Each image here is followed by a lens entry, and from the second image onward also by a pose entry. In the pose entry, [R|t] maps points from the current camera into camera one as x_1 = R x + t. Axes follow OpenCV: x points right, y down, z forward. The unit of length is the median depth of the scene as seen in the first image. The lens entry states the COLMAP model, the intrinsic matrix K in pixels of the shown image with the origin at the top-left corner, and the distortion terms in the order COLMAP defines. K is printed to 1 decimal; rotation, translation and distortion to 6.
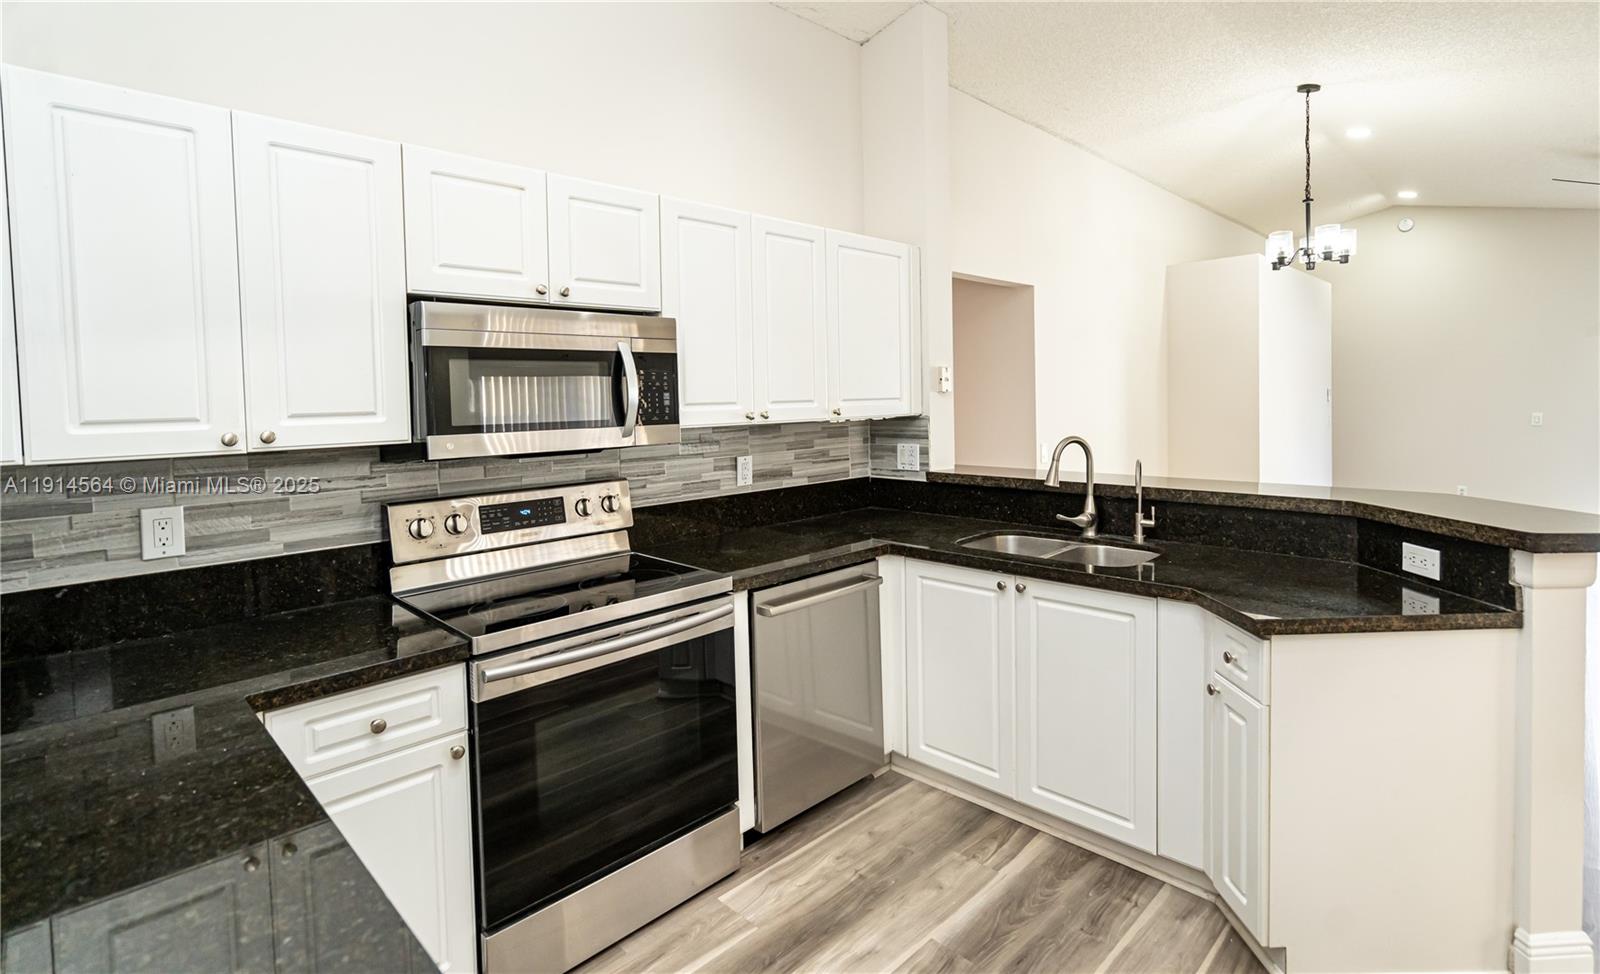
lens RADIAL K [[772.4, 0, 830.0], [0, 772.4, 421.8], [0, 0, 1]] dist [-0.001587, -0.000124]
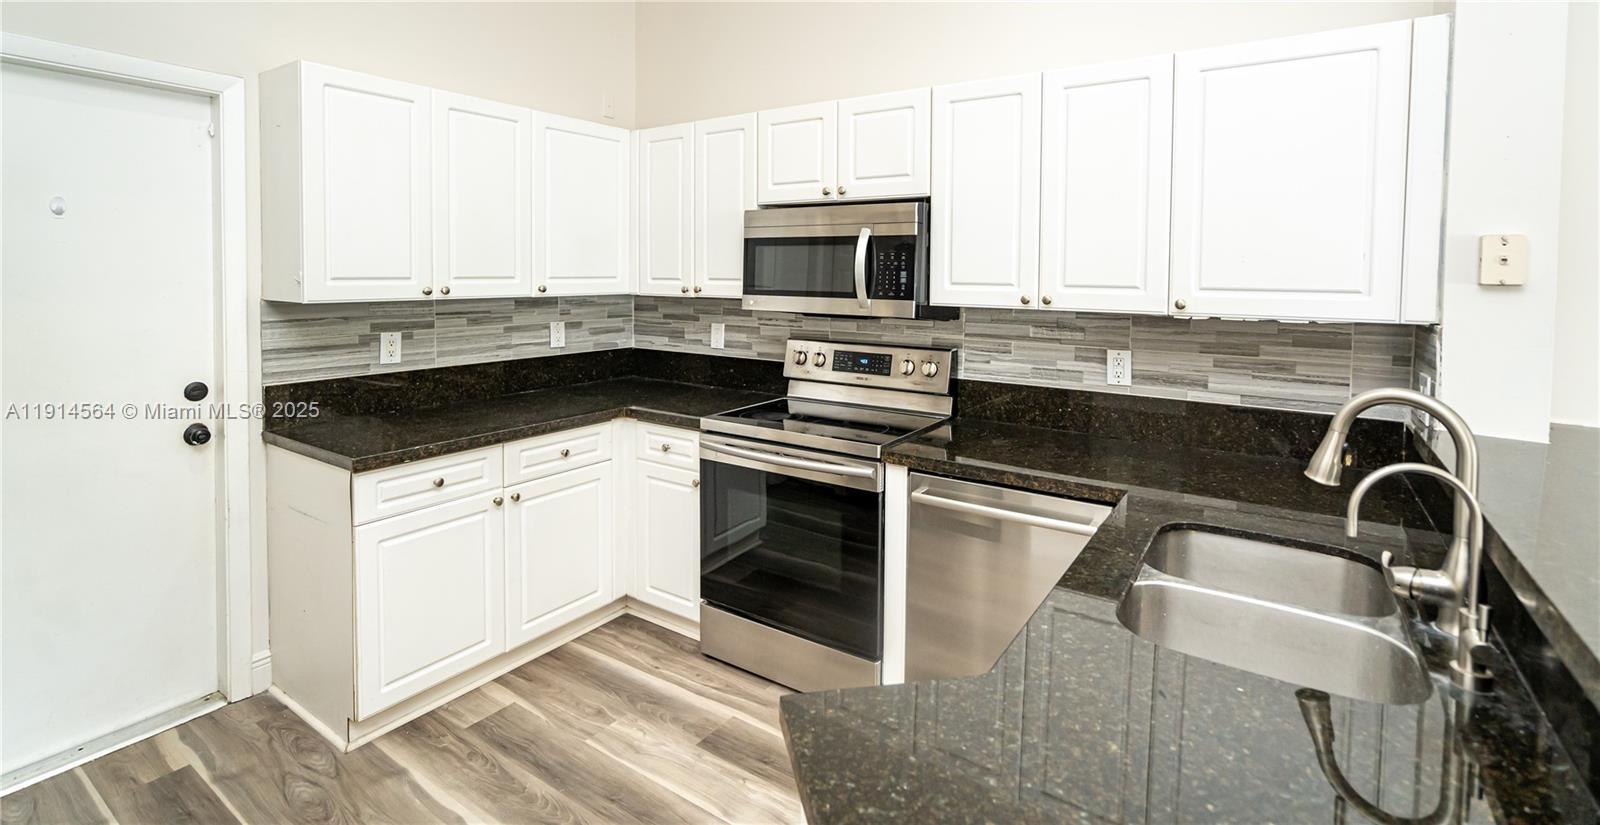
lens RADIAL K [[739.0, 0, 801.0], [0, 739.0, 297.2], [0, 0, 1]] dist [-0.014745, 0.000496]
pose [[0.162083, 0.056120, -0.985180, 0.774832], [-0.048539, 0.997626, 0.048844, -0.043810], [0.985583, 0.039903, 0.164423, 0.663928]]
